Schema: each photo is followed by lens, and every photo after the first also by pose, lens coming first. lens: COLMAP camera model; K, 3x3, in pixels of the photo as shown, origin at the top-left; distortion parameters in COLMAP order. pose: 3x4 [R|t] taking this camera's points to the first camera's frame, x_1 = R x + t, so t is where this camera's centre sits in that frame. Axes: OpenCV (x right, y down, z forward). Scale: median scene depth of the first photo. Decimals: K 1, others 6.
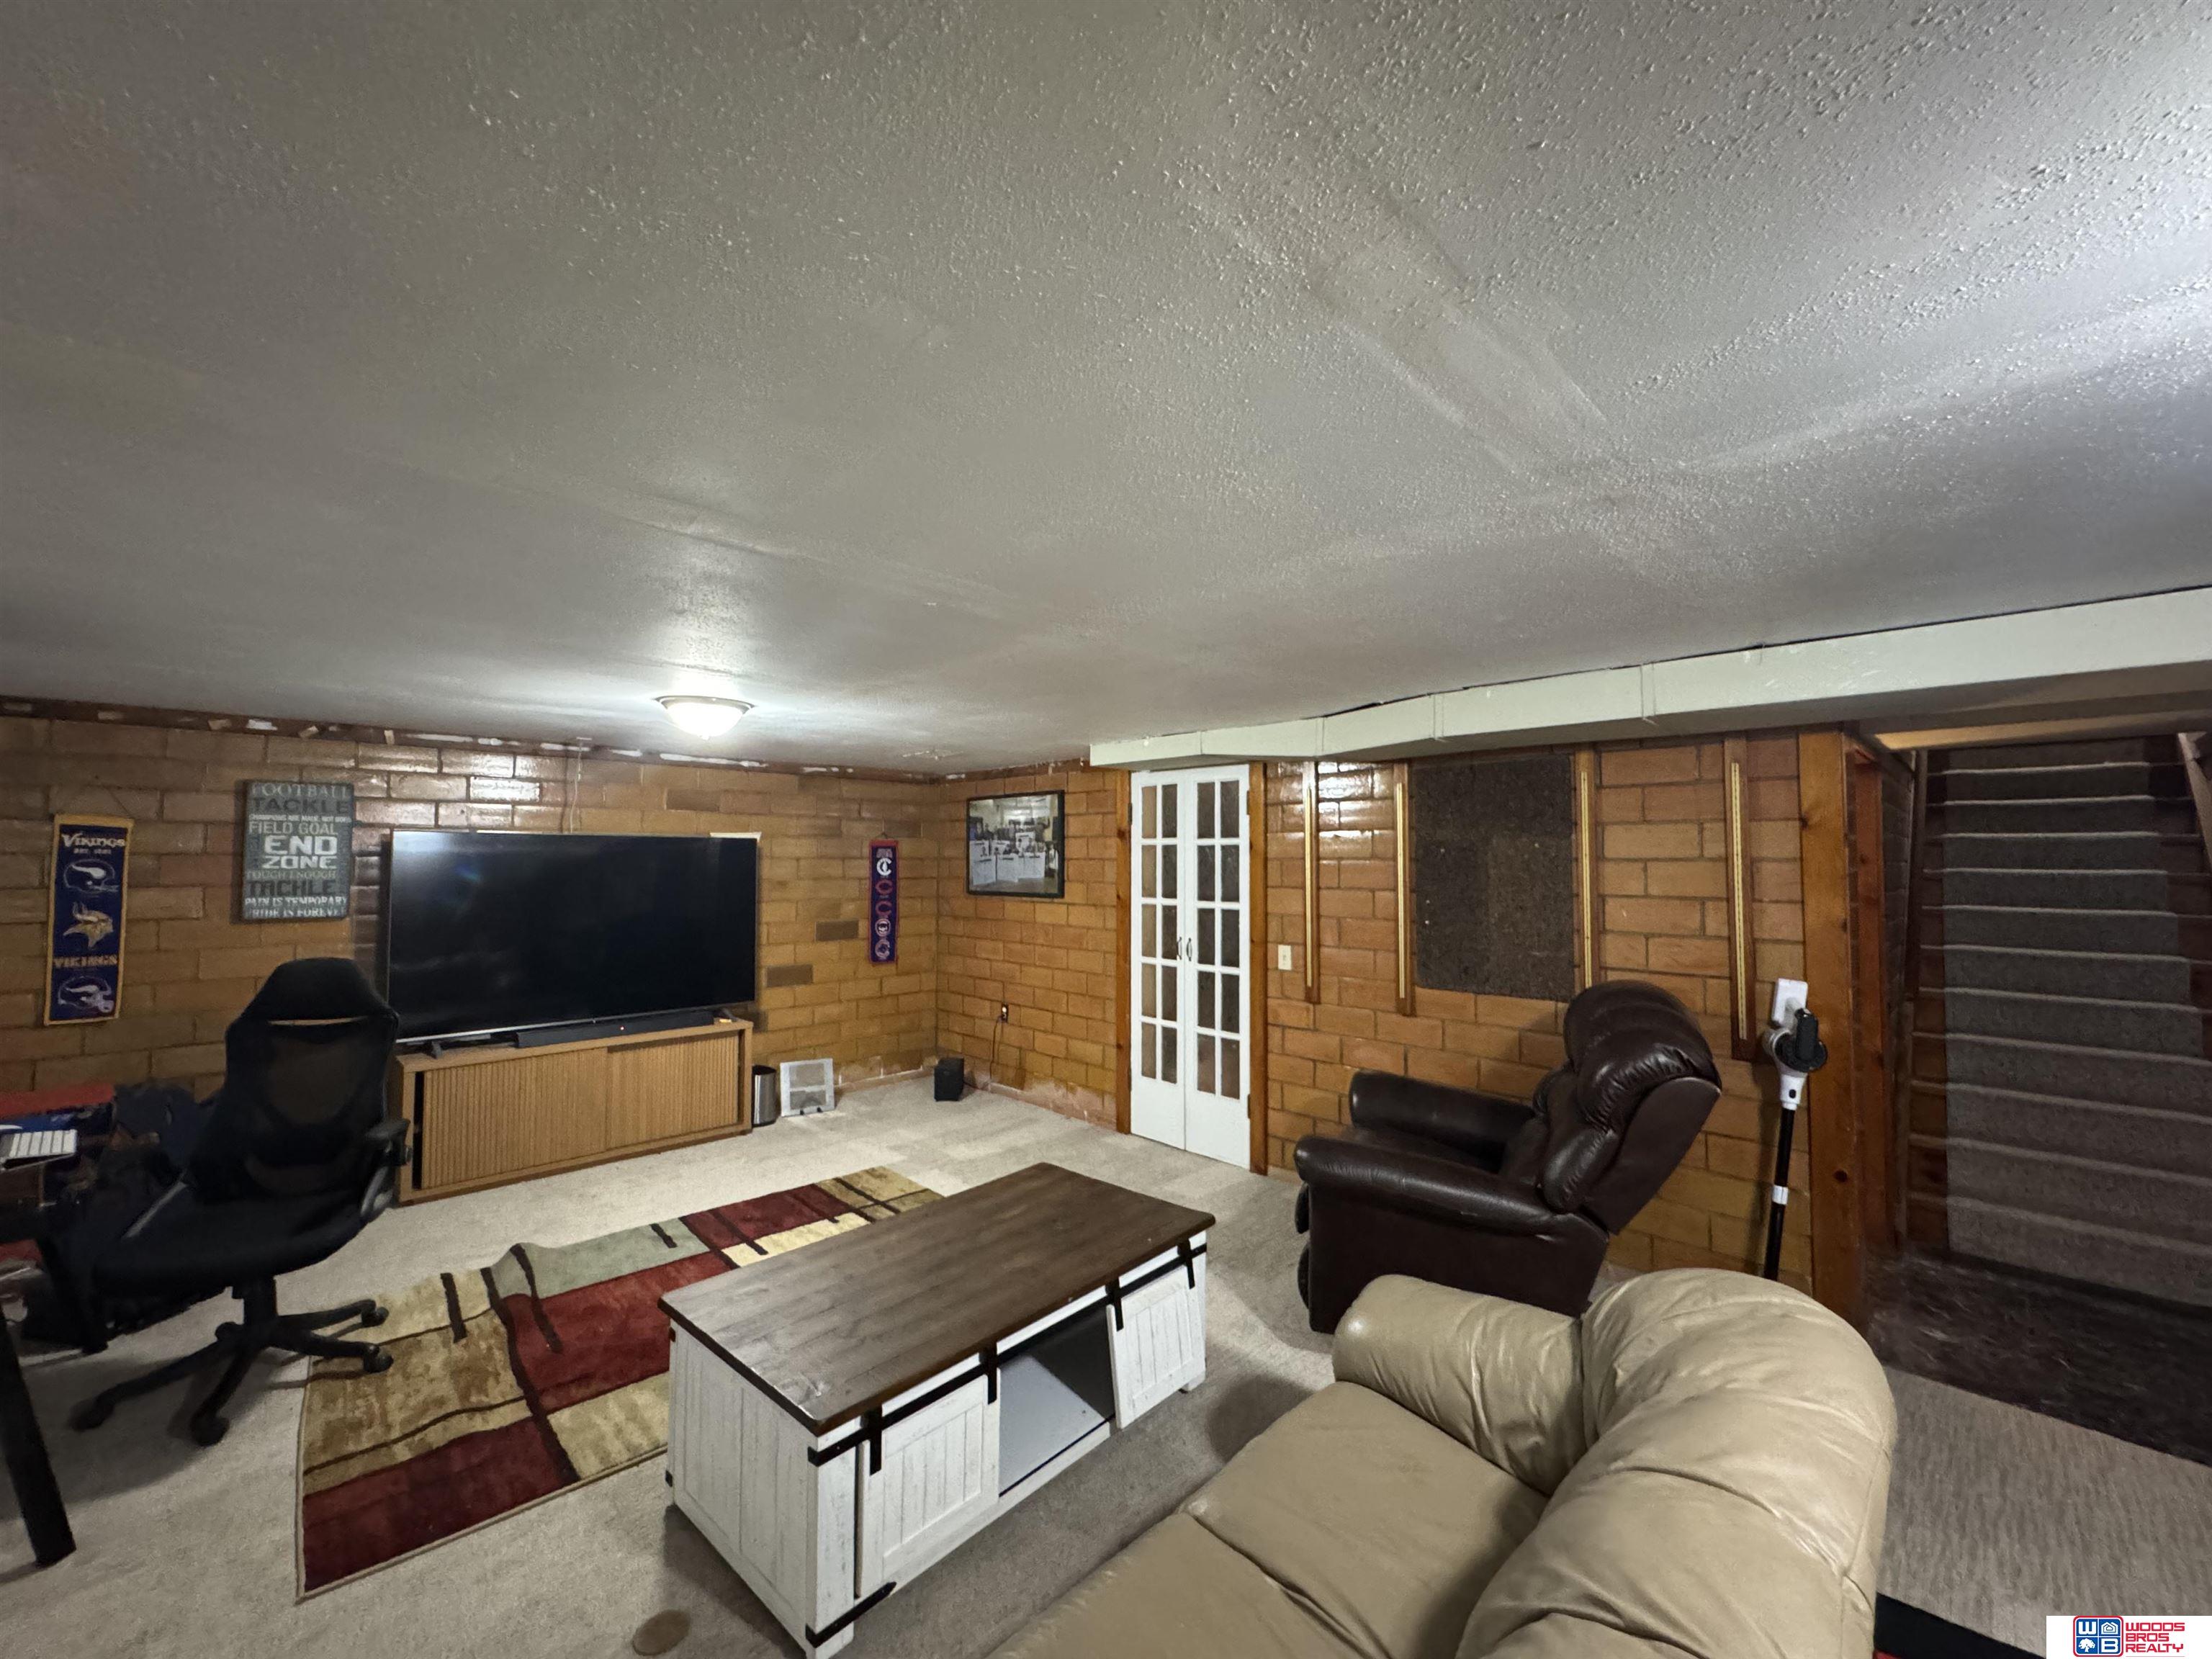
lens RADIAL K [[888.2, 0, 1104.0], [0, 888.2, 826.9], [0, 0, 1]] dist [-0.002026, 0.000645]
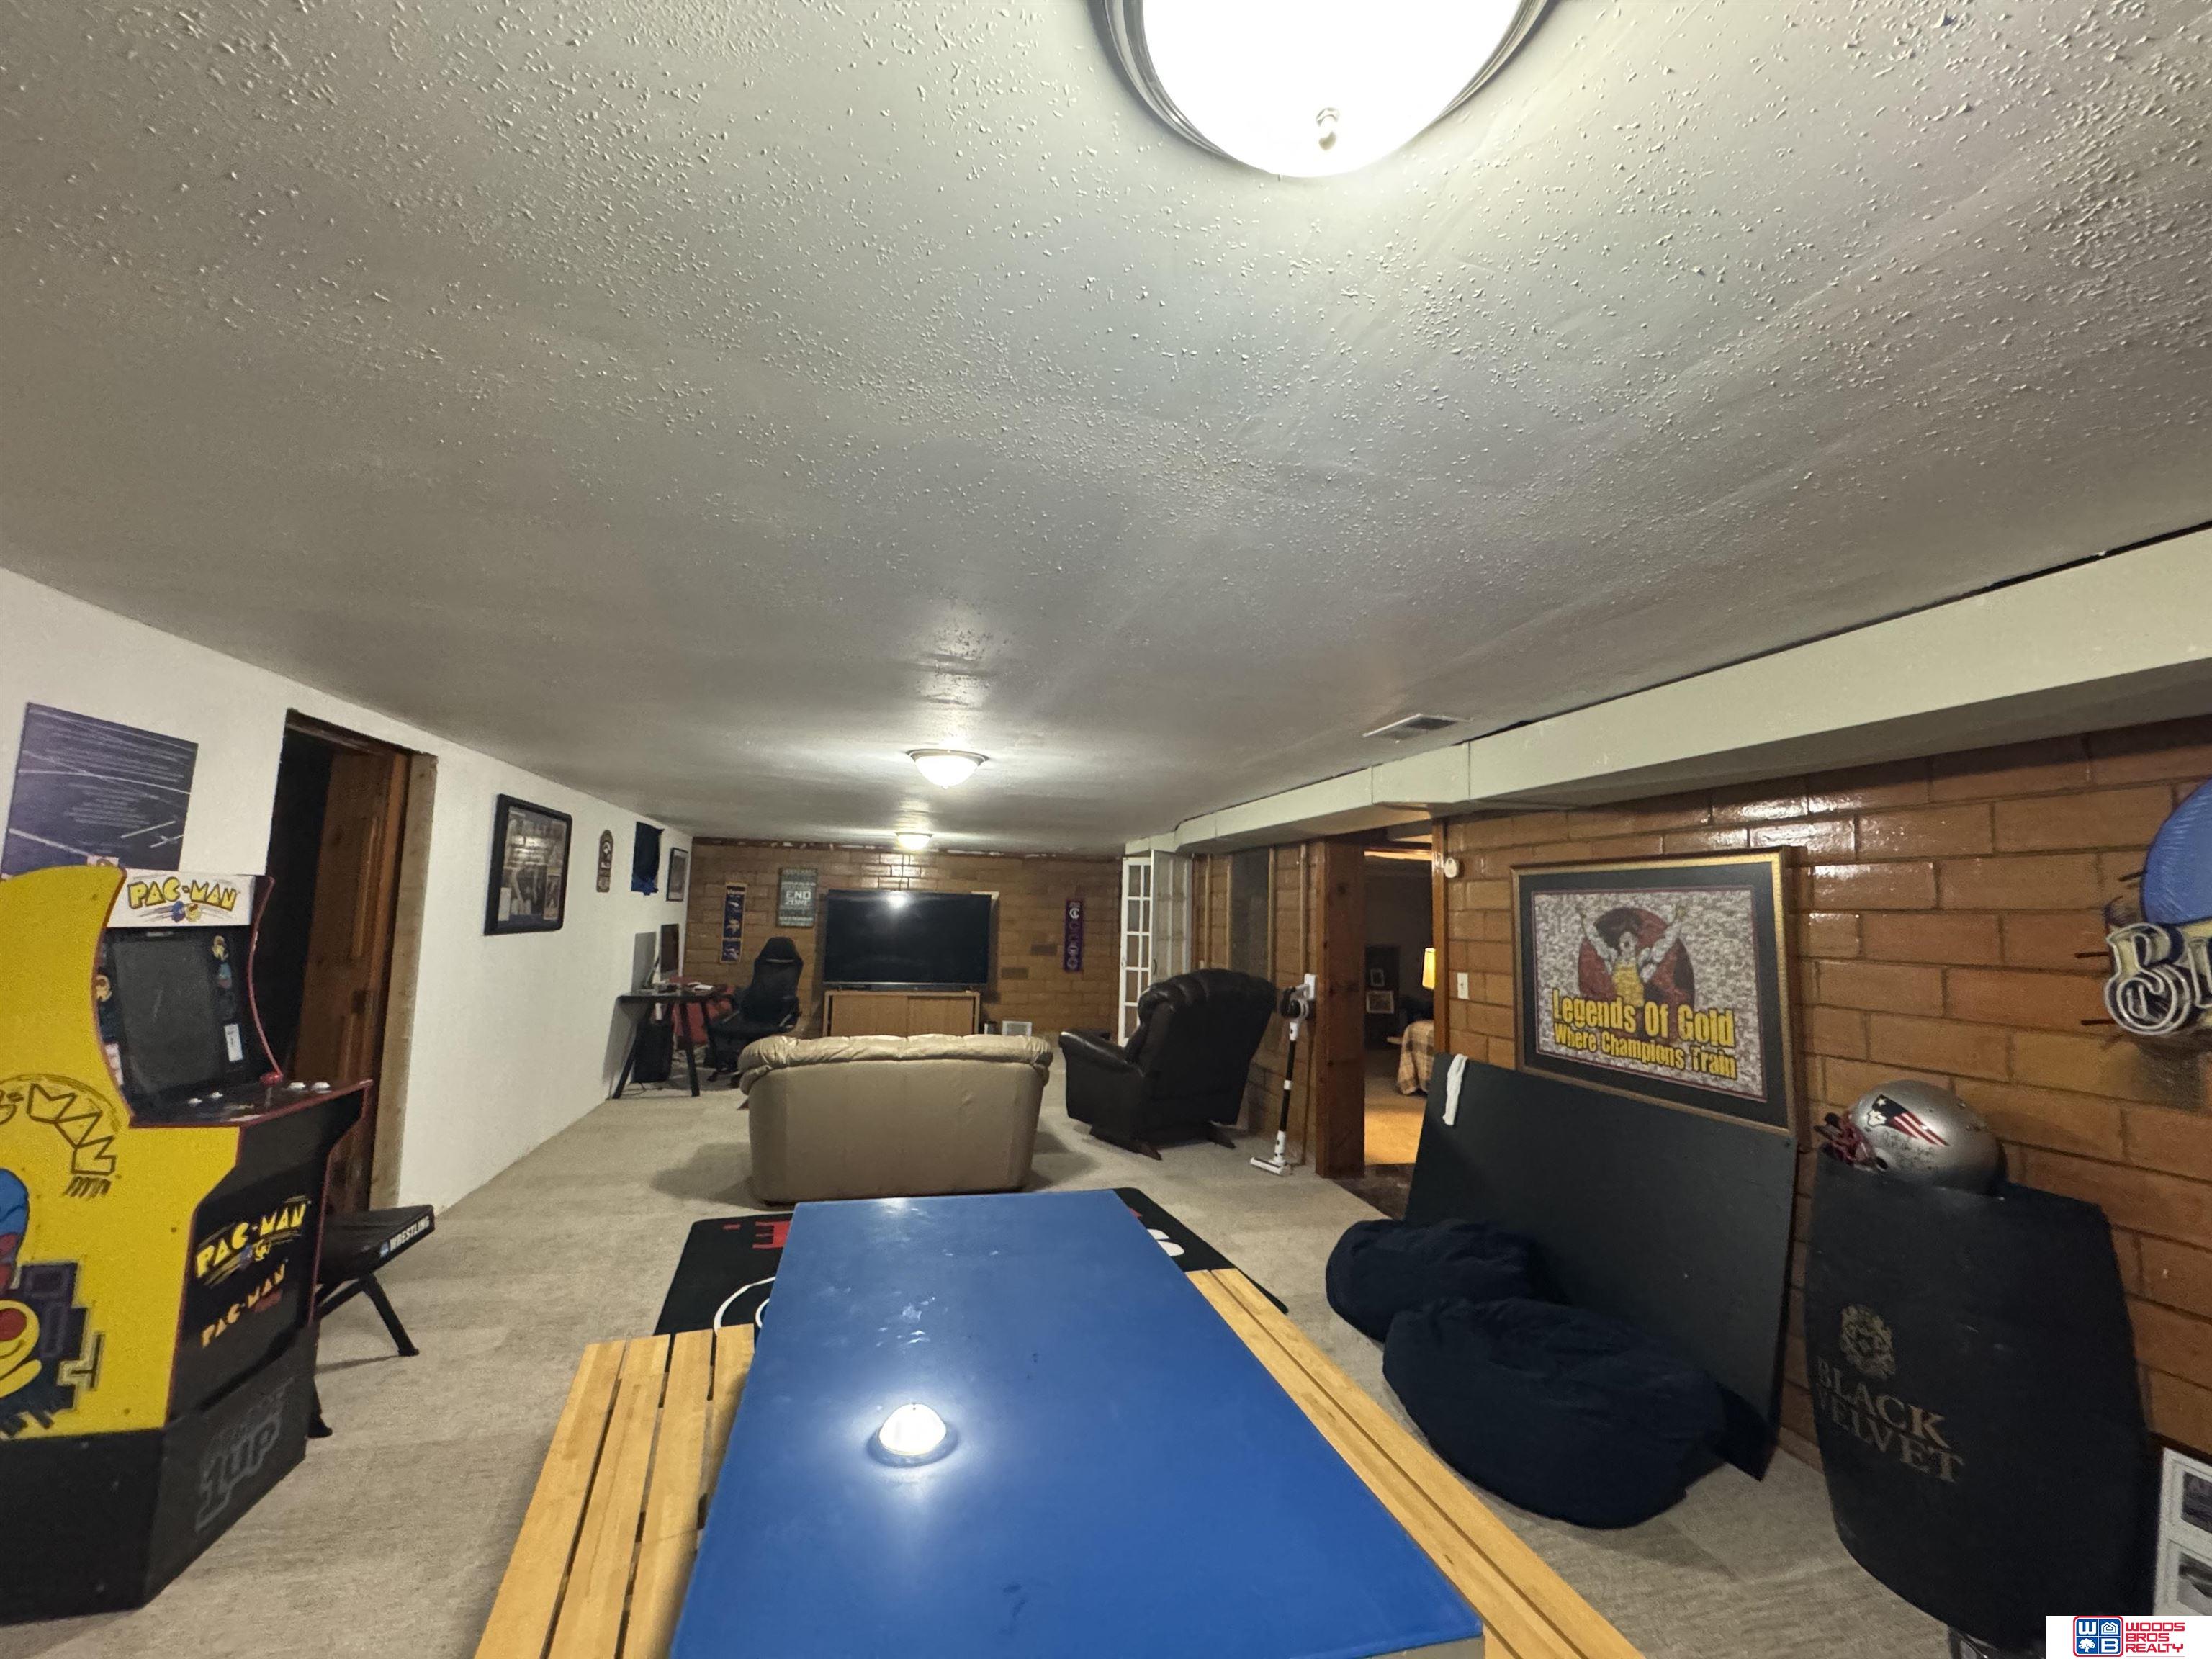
lens RADIAL K [[888.2, 0, 1113.4], [0, 888.2, 825.8], [0, 0, 1]] dist [-0.002026, 0.000645]
pose [[0.863056, -0.030682, -0.504175, 0.724965], [-0.005962, 0.997465, -0.070906, -0.000167], [0.505072, 0.064202, 0.860686, -0.441042]]
